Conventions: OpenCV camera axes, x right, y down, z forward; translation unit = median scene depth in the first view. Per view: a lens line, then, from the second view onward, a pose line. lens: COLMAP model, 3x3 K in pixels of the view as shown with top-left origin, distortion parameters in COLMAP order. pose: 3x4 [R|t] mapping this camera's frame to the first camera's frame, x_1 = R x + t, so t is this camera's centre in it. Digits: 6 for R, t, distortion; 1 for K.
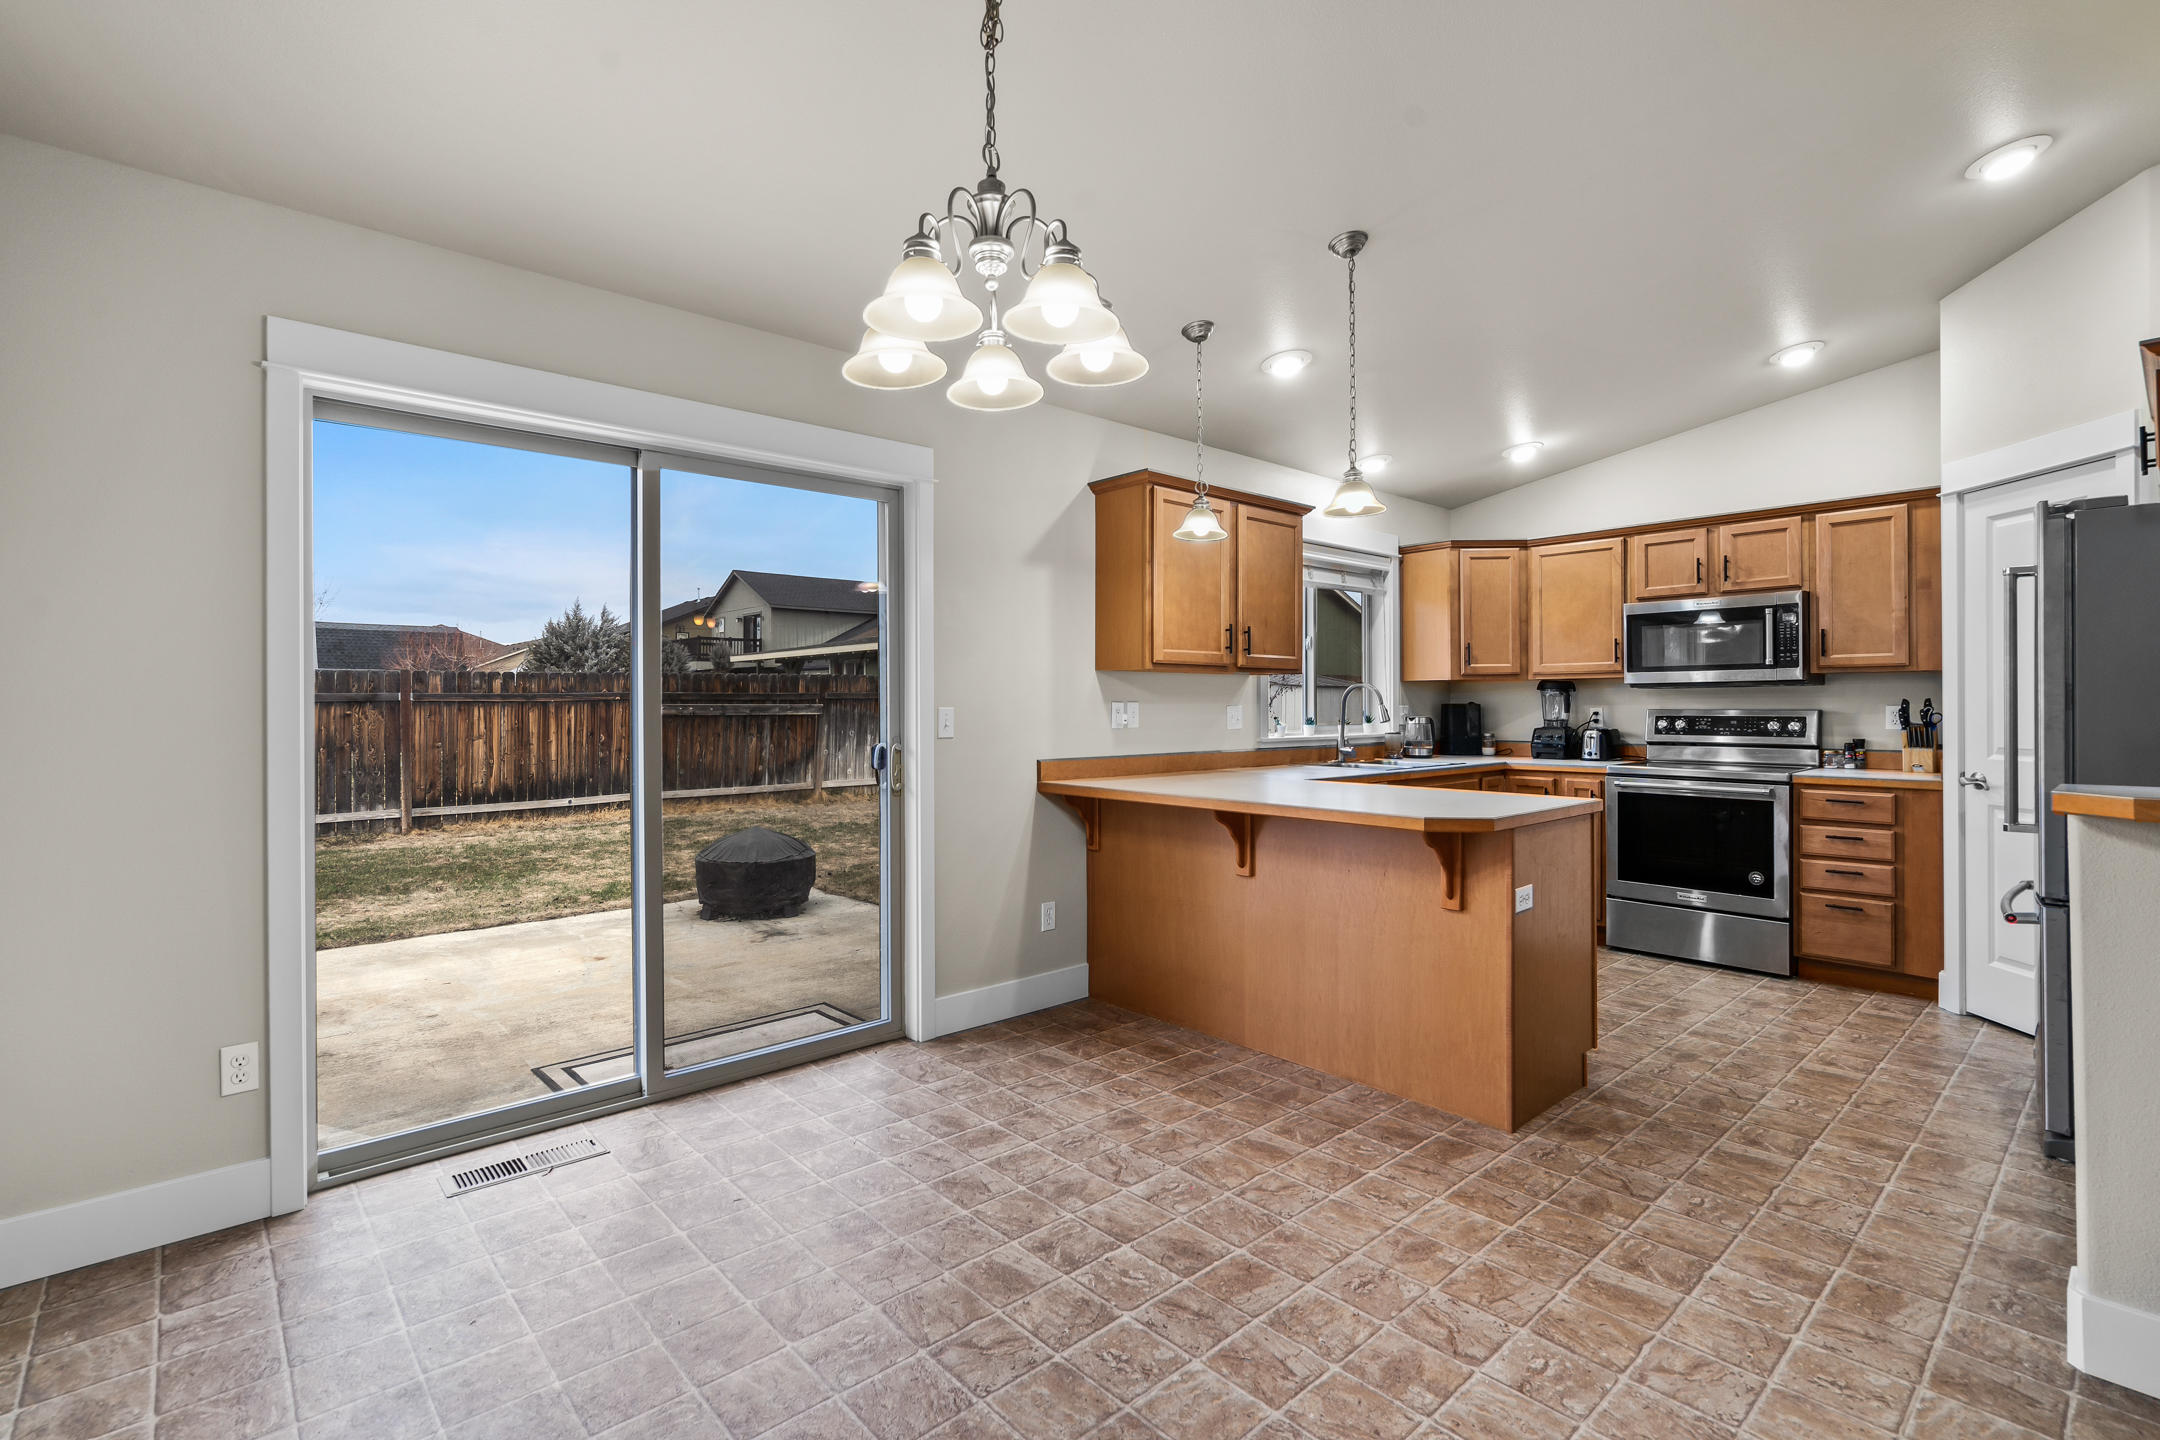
lens RADIAL K [[988.2, 0, 1073.6], [0, 988.2, 702.8], [0, 0, 1]] dist [0.000875, 0.000329]
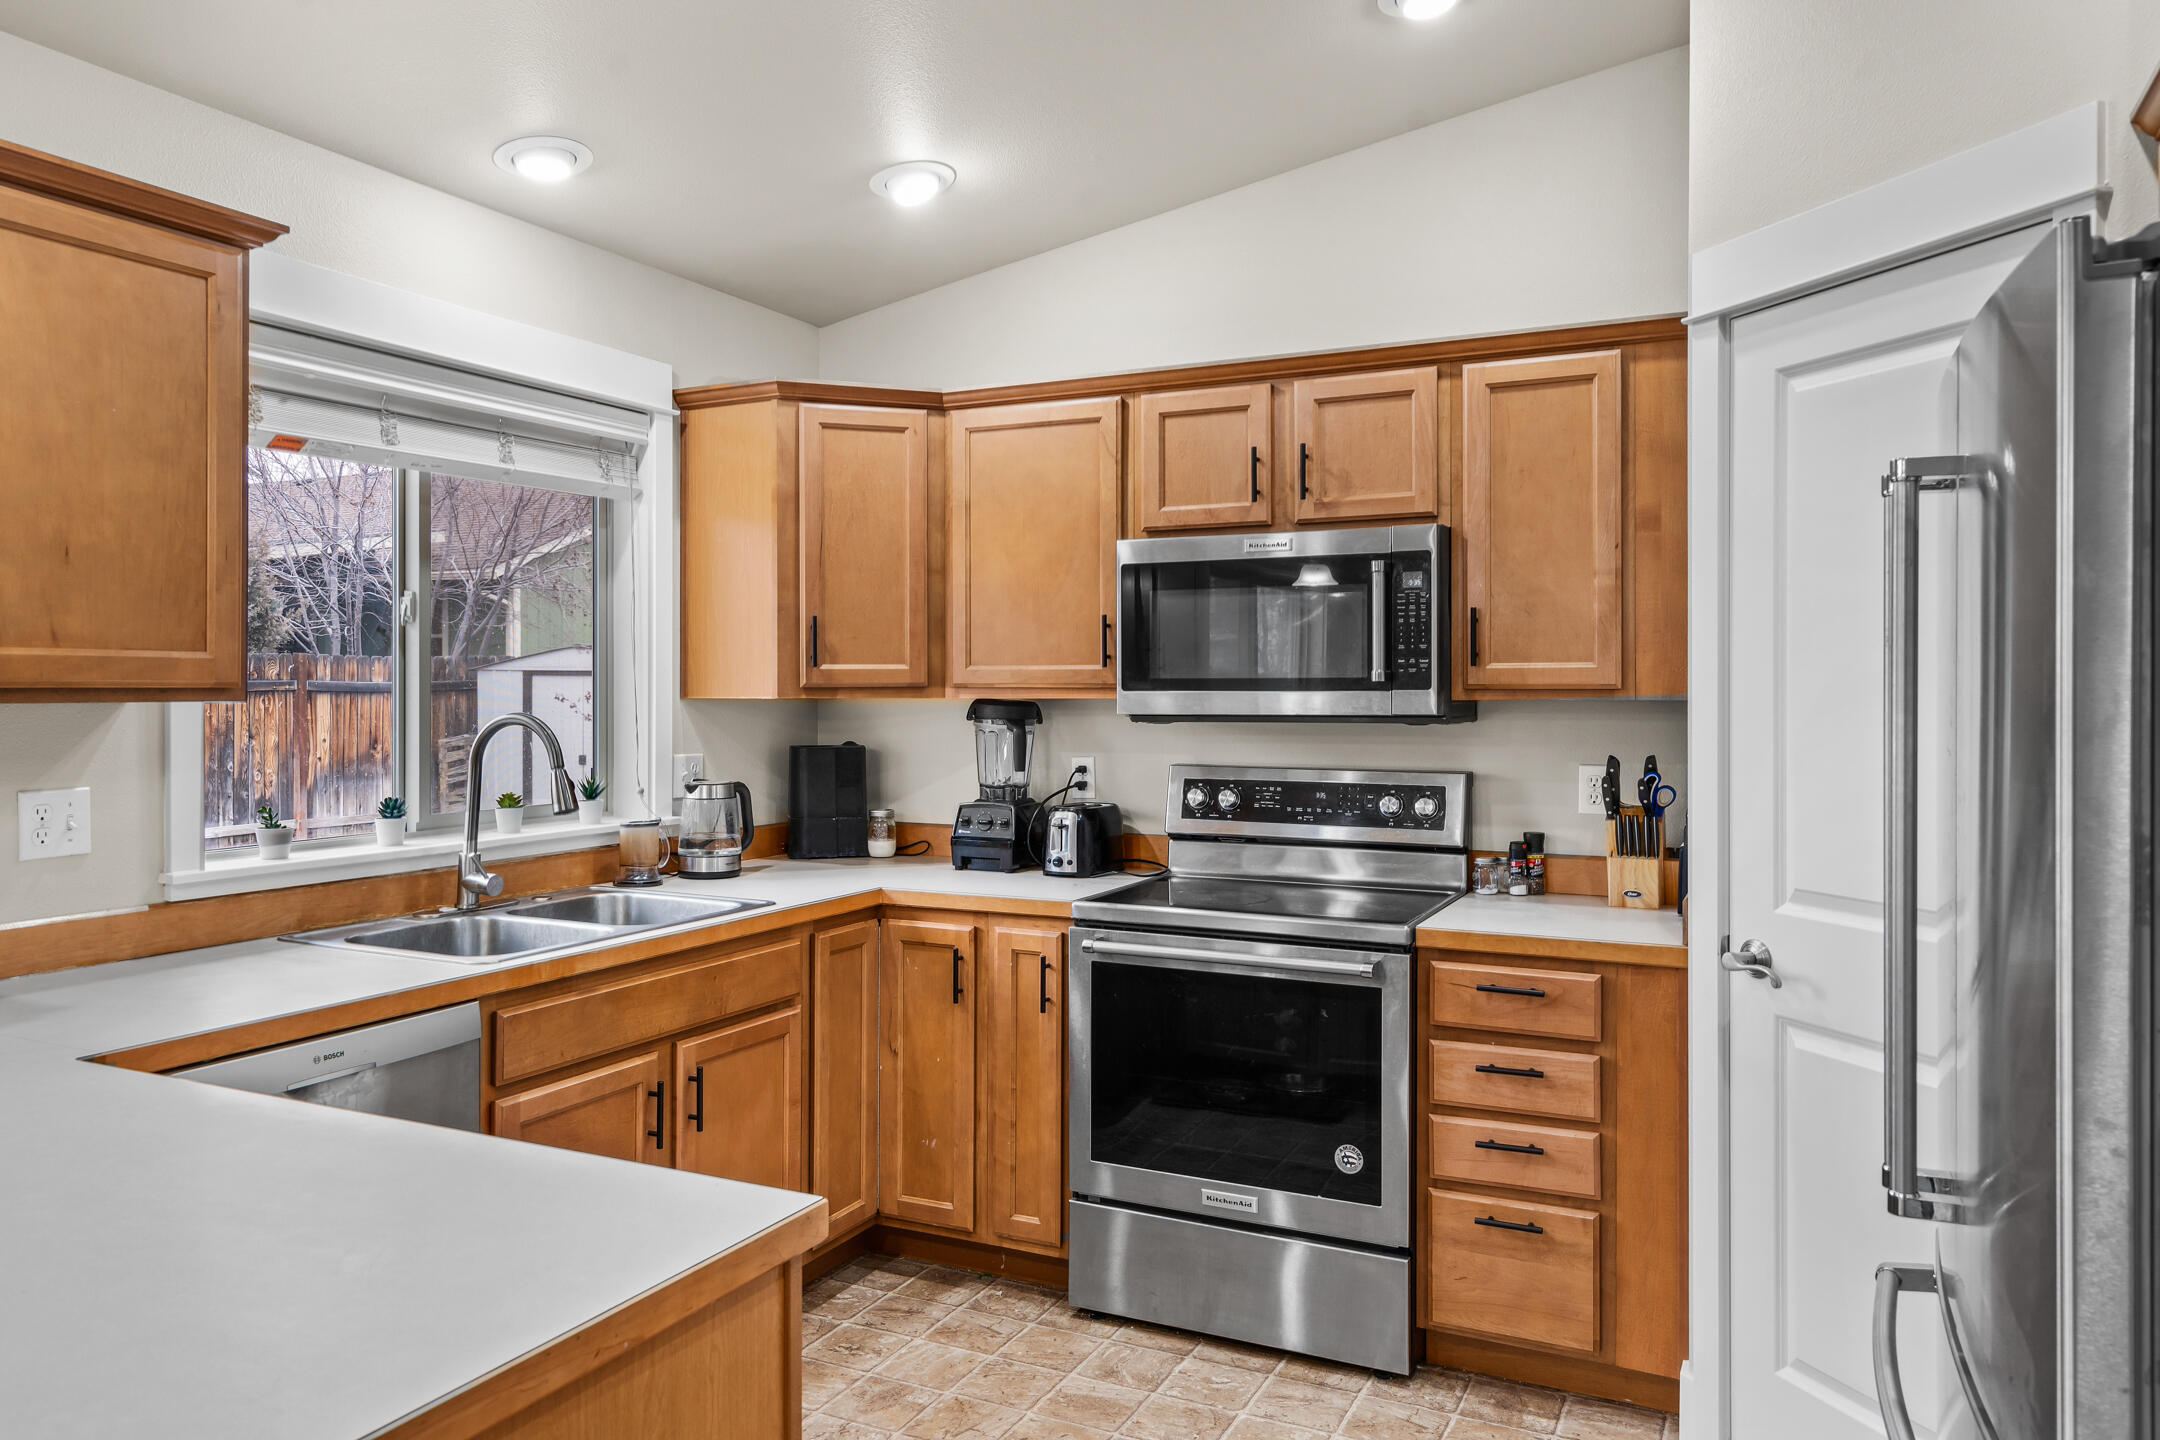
lens RADIAL K [[1498.1, 0, 1078.6], [0, 1498.1, 691.2], [0, 0, 1]] dist [0.007099, 0.002934]
pose [[0.926295, 0.002270, 0.376793, 0.315174], [-0.004158, 0.999983, 0.004198, -0.037171], [-0.376777, -0.005455, 0.926288, 0.410471]]
